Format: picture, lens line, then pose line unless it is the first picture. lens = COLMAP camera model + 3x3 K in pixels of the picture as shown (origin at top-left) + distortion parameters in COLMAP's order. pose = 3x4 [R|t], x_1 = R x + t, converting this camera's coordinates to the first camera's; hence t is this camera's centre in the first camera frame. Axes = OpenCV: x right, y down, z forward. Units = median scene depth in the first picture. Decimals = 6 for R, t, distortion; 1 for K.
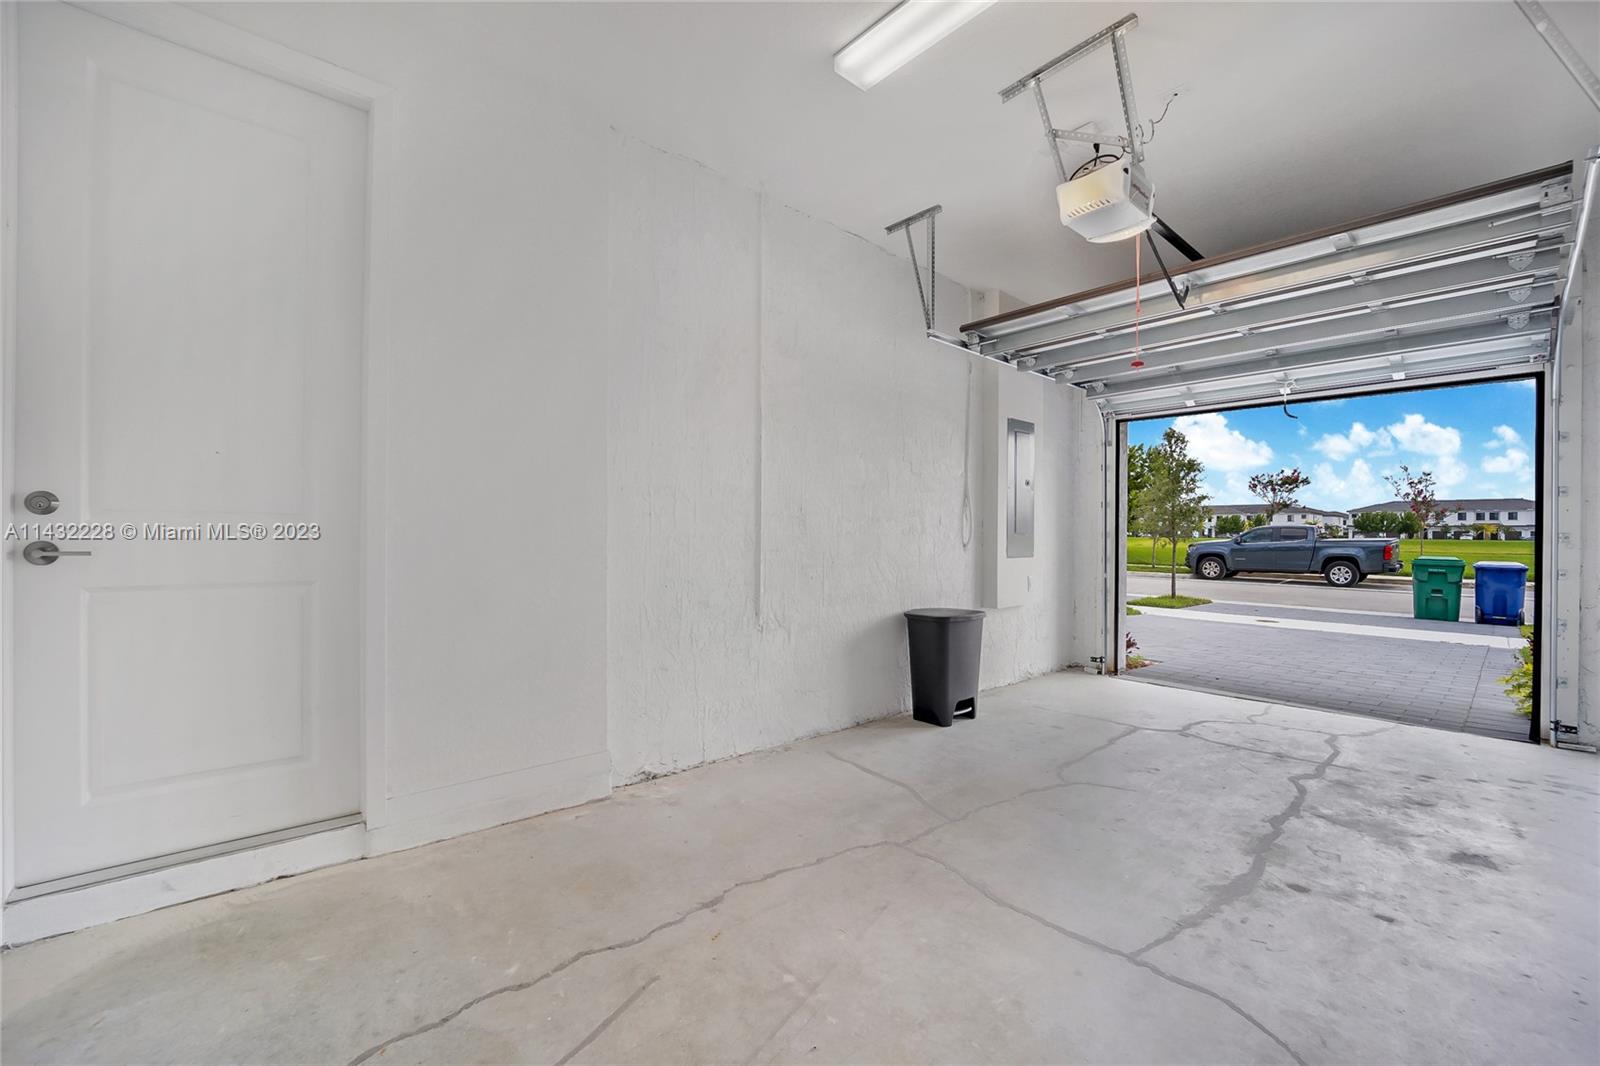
lens RADIAL K [[647.1, 0, 796.8], [0, 647.1, 534.2], [0, 0, 1]] dist [-0.018064, -0.001127]
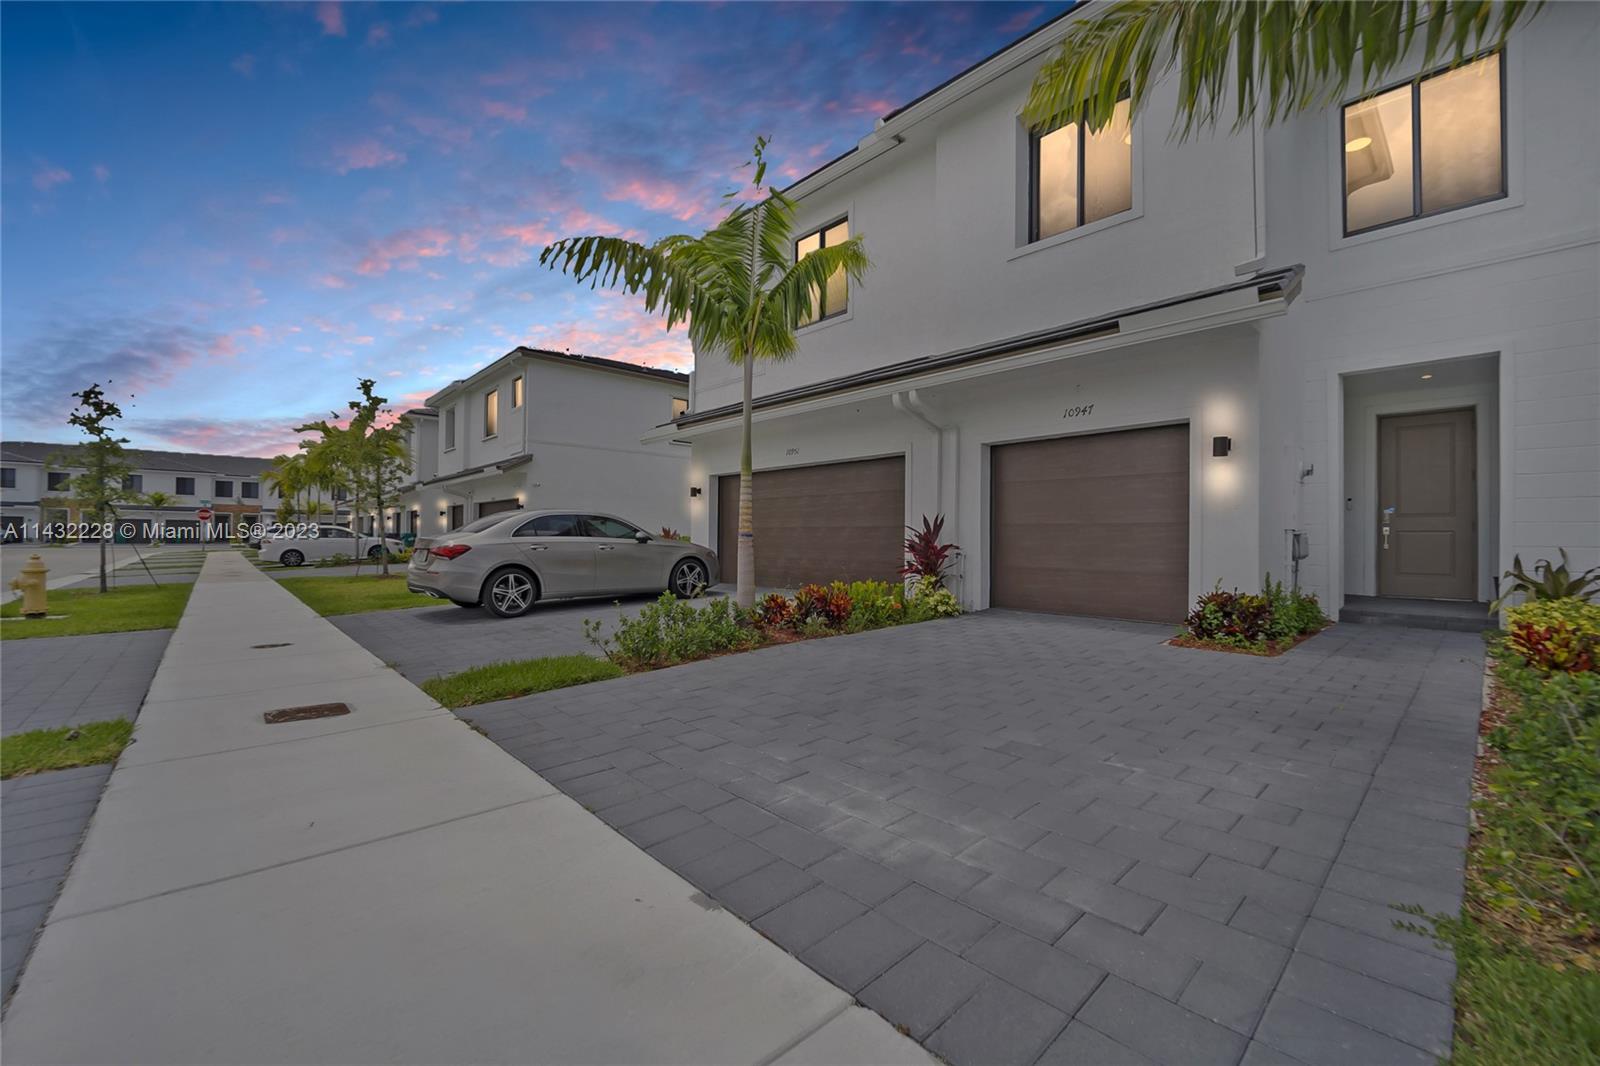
lens RADIAL K [[647.1, 0, 800.9], [0, 647.1, 534.5], [0, 0, 1]] dist [-0.018064, -0.001127]
pose [[-0.049688, -0.004809, 0.998753, 0.598909], [-0.004729, 0.999978, 0.004580, 0.001009], [-0.998754, -0.004495, -0.049710, 0.605034]]
